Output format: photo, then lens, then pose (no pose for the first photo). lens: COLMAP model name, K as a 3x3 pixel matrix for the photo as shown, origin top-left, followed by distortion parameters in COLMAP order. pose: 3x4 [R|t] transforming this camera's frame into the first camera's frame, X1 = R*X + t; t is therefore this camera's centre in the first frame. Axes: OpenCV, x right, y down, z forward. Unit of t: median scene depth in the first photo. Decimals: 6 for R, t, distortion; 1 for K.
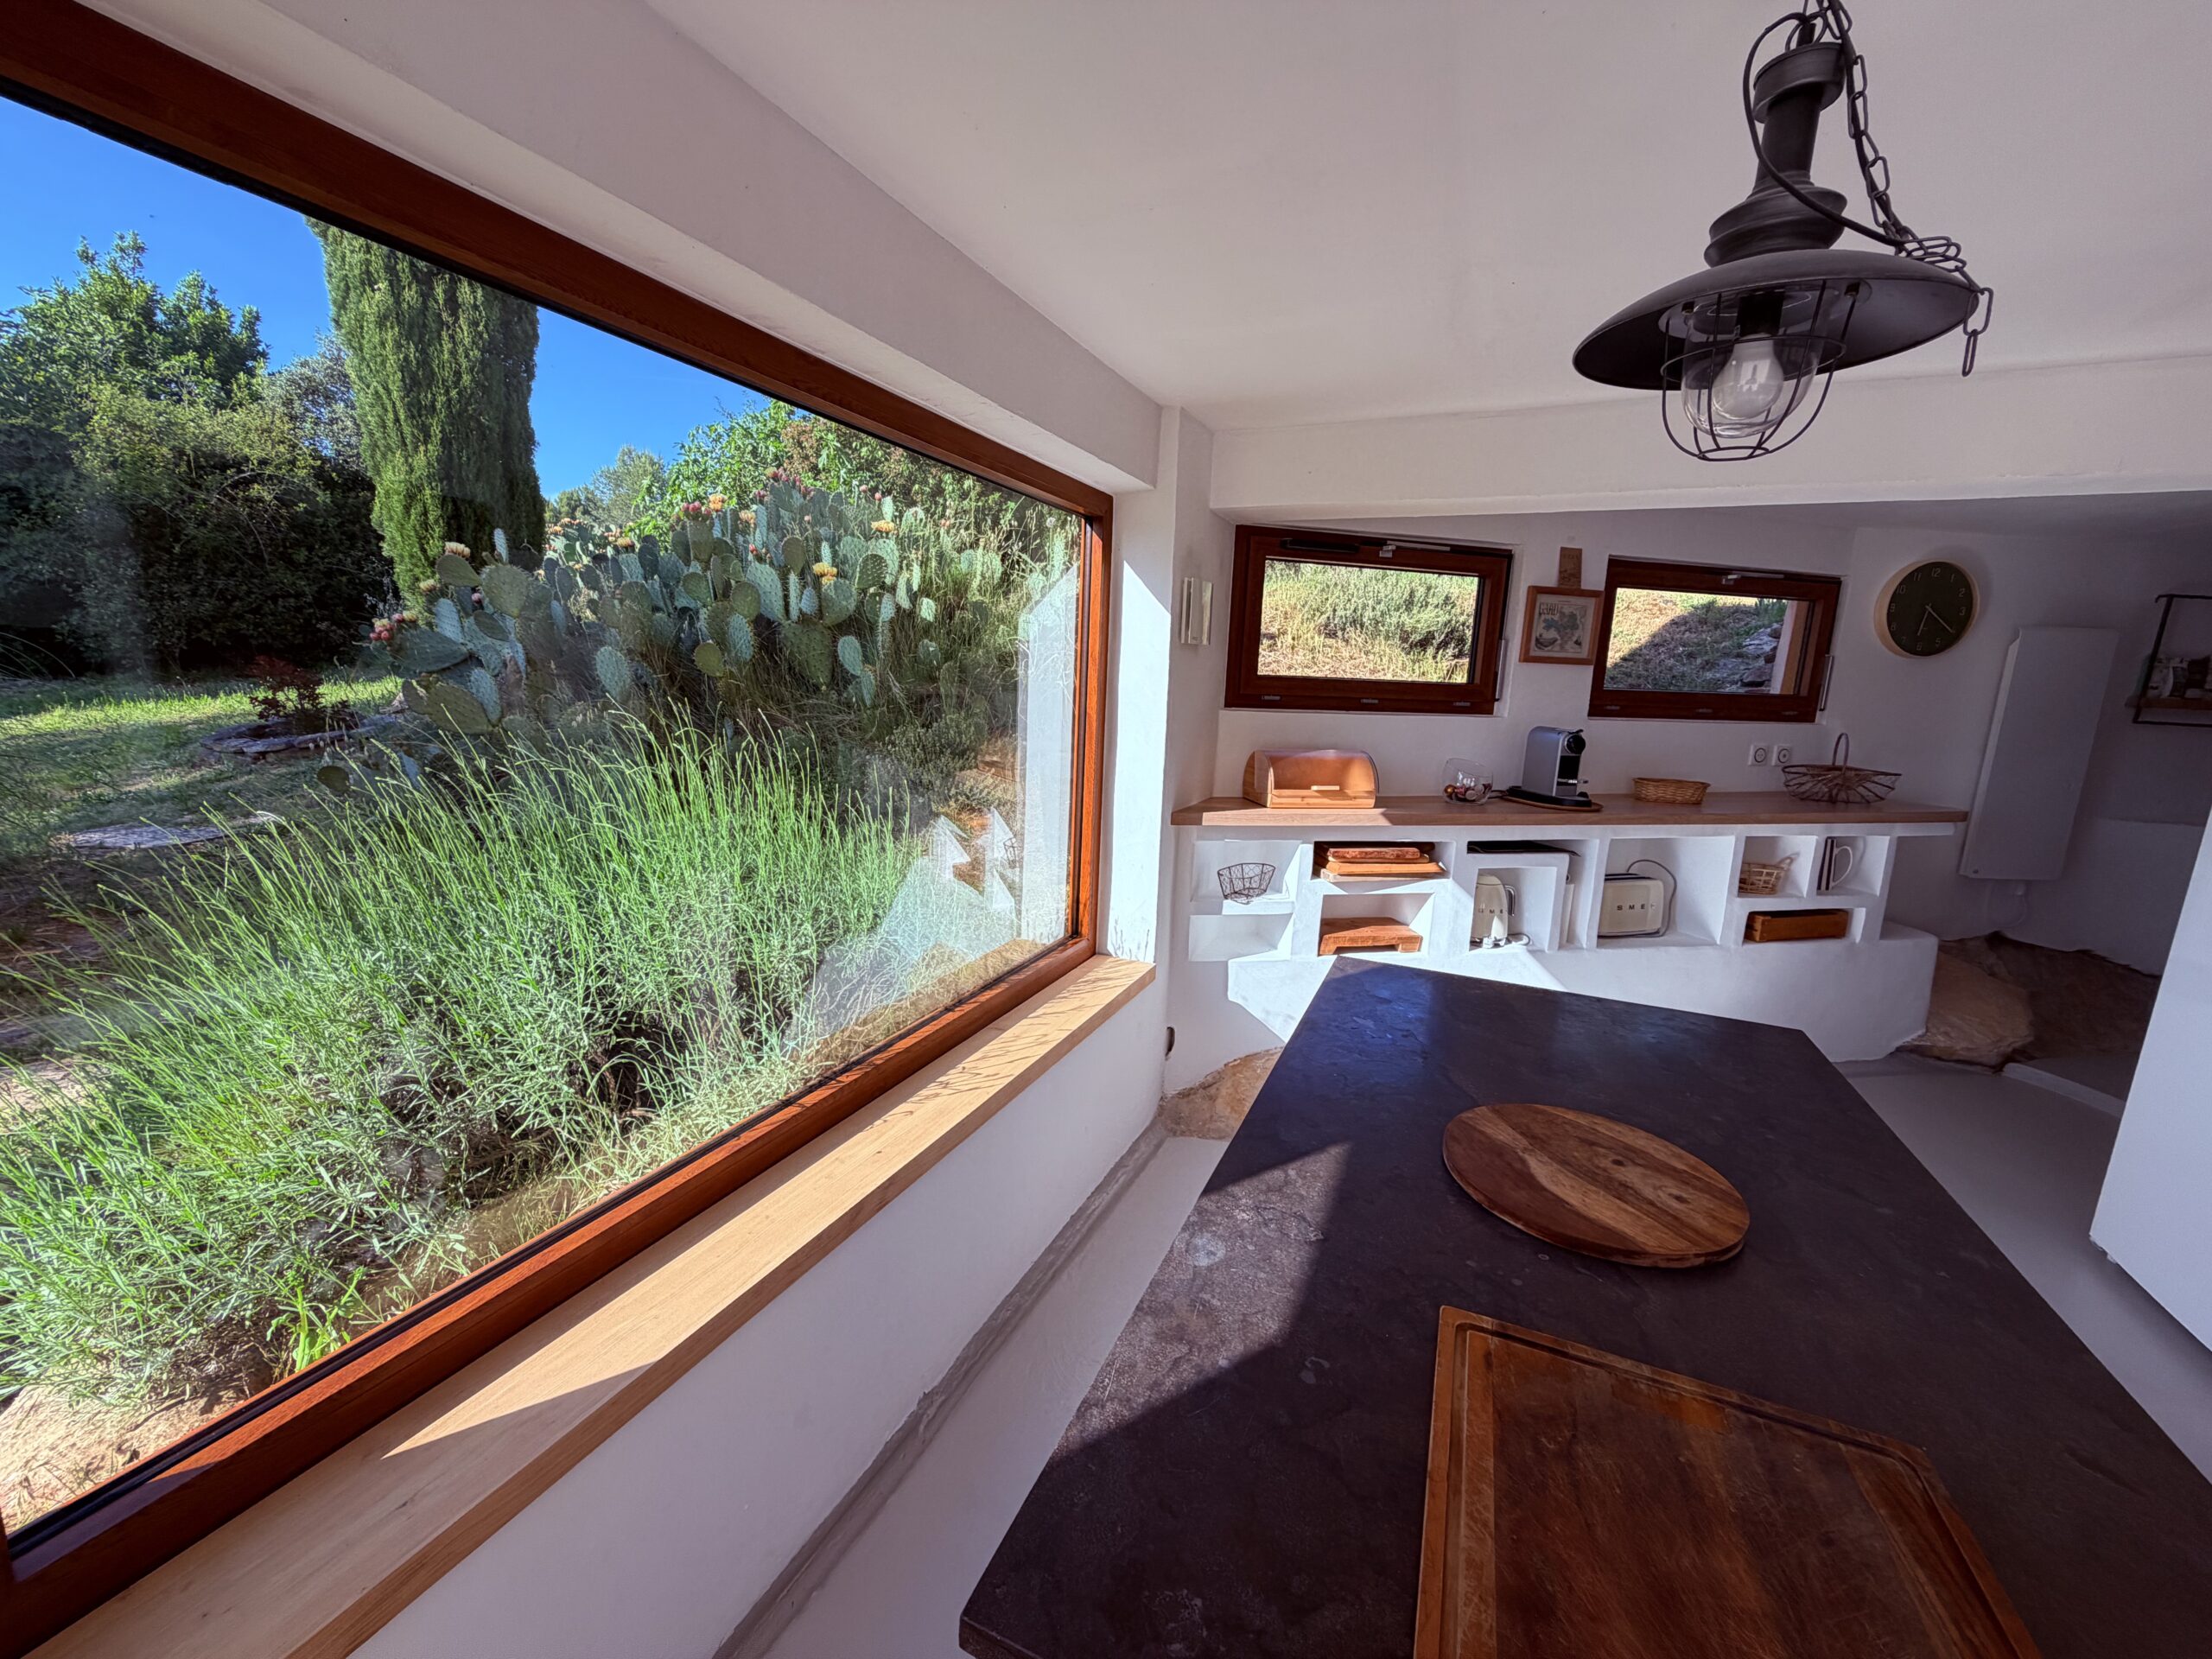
lens RADIAL K [[884.5, 0, 1106.0], [0, 884.5, 829.5], [0, 0, 1]] dist [-0.001753, -0.000214]
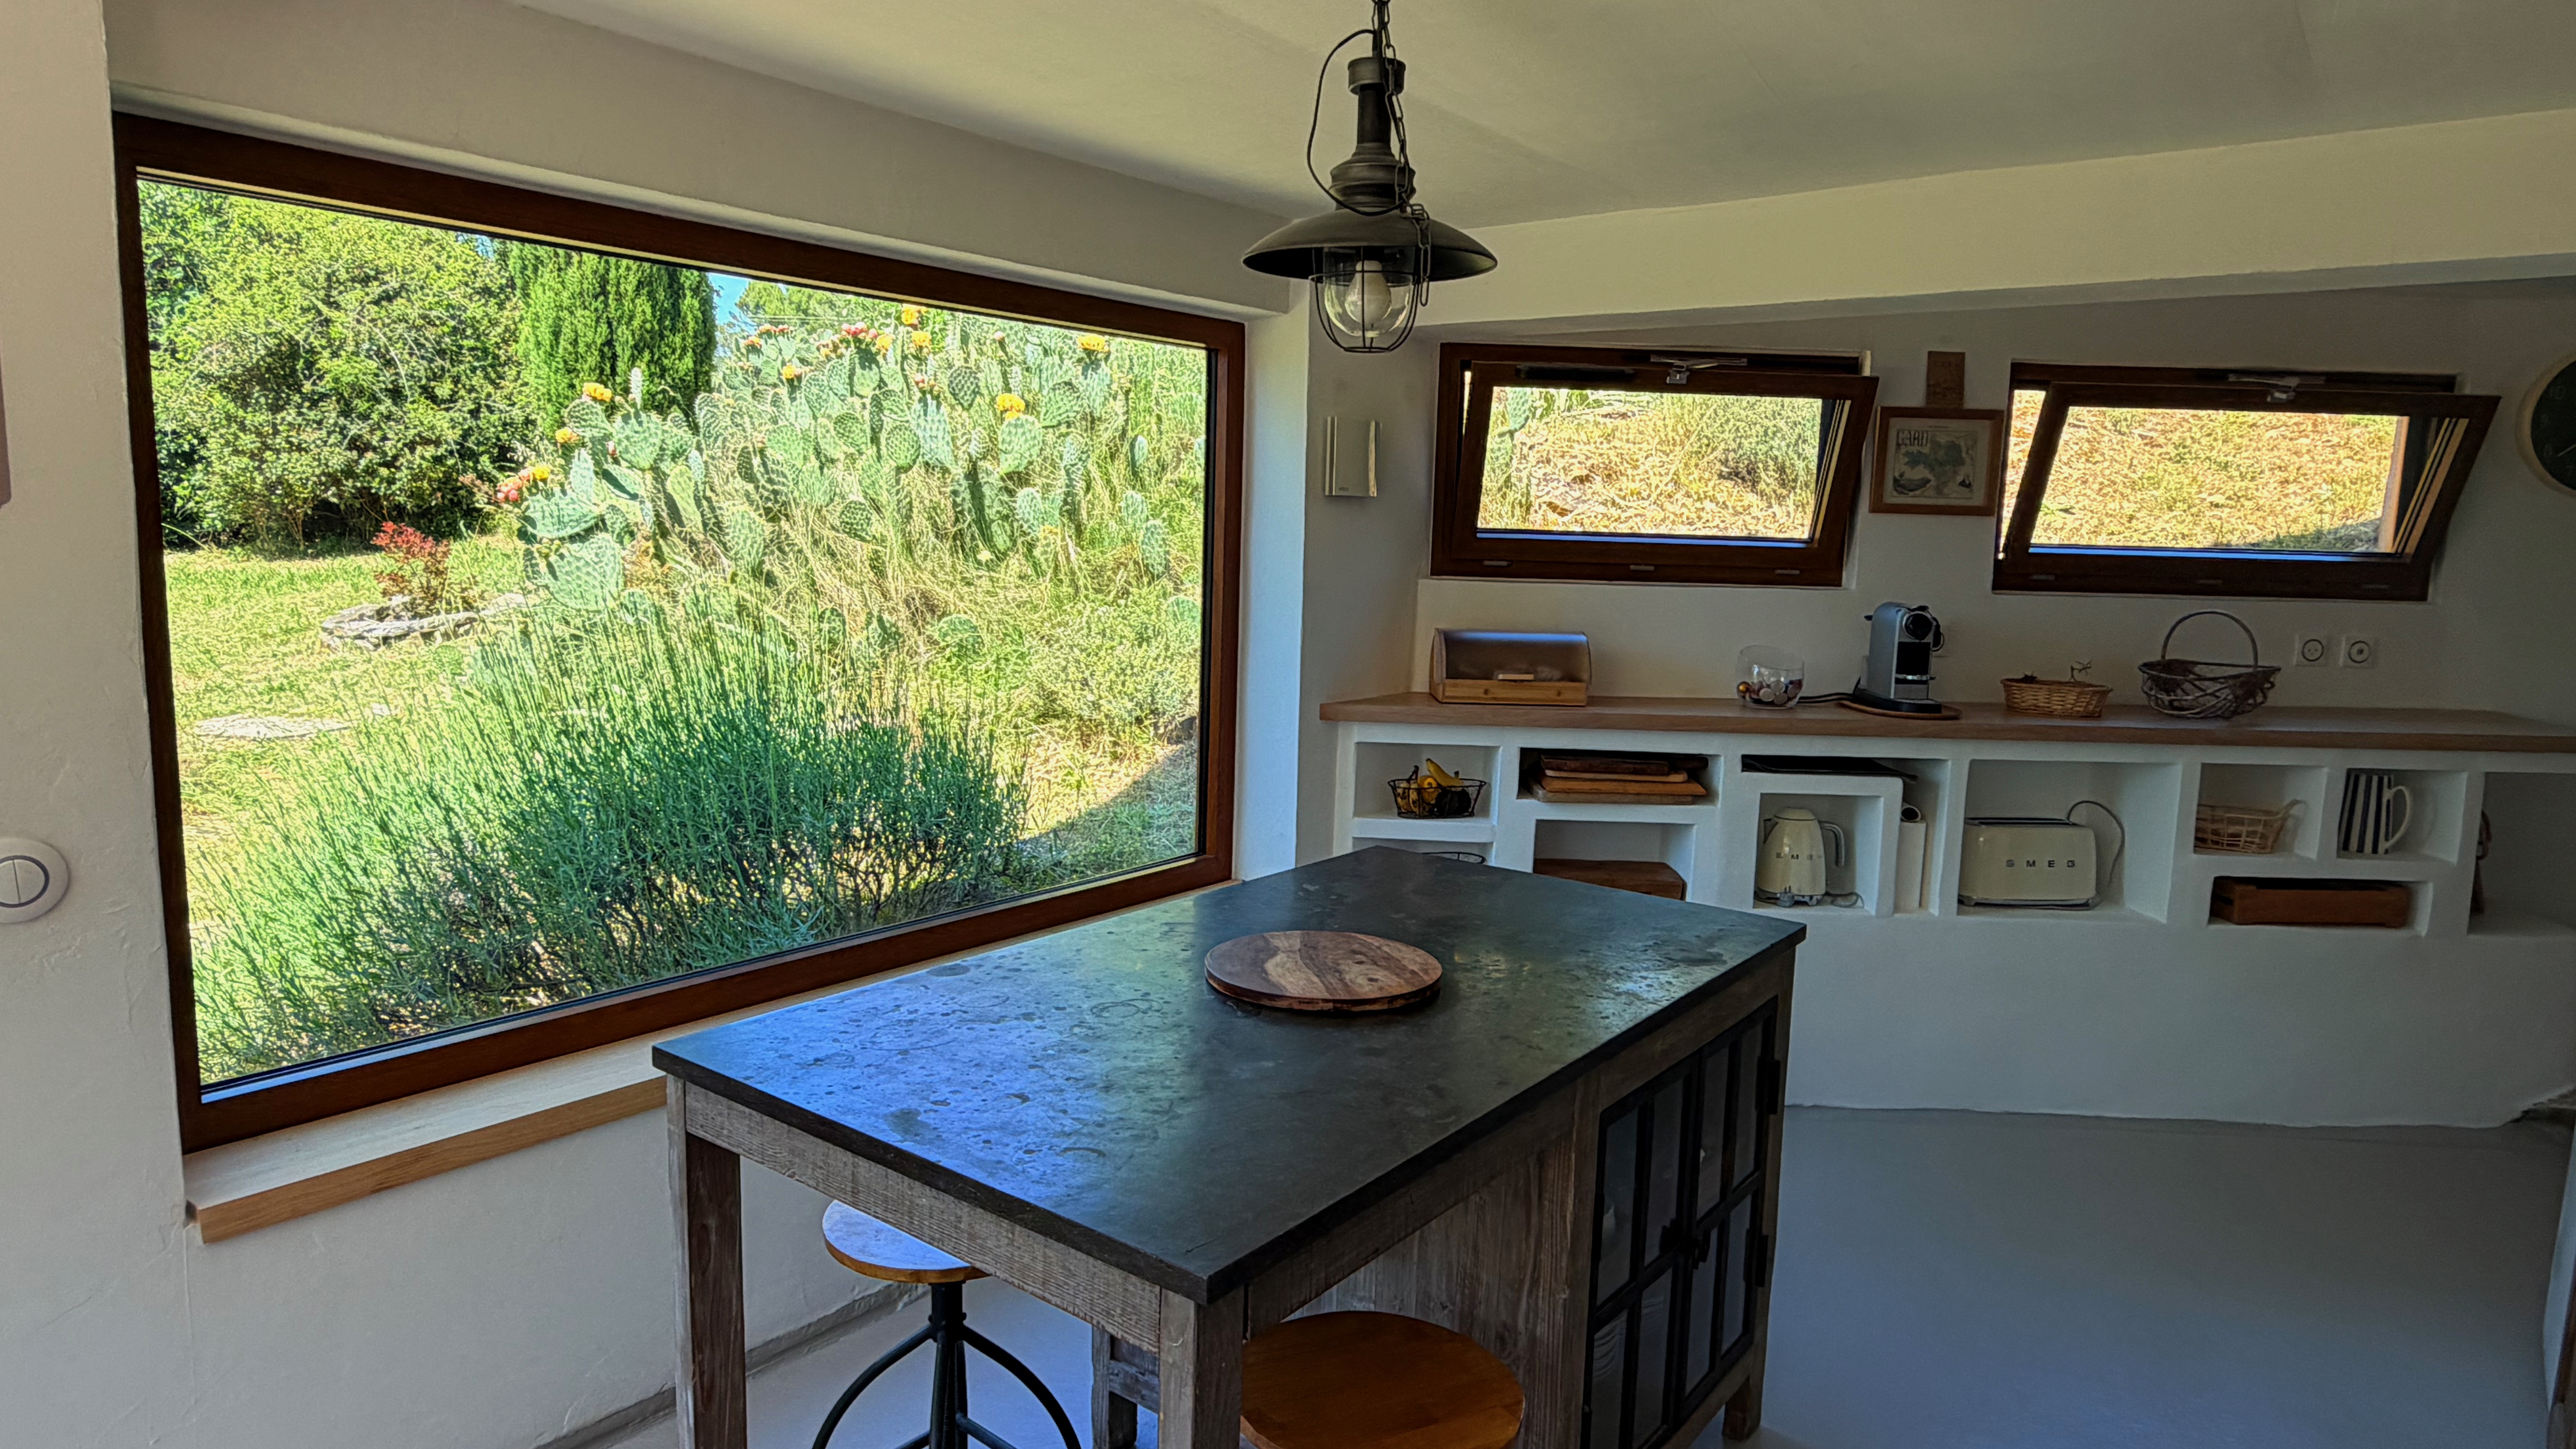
lens RADIAL K [[1526.7, 0, 1288.0], [0, 1526.7, 724.5], [0, 0, 1]] dist [0.001992, 0.000652]
pose [[0.973559, 0.019682, -0.227585, 0.292136], [-0.031803, 0.998257, -0.049715, 0.056136], [0.226210, 0.055638, 0.972488, -0.287221]]
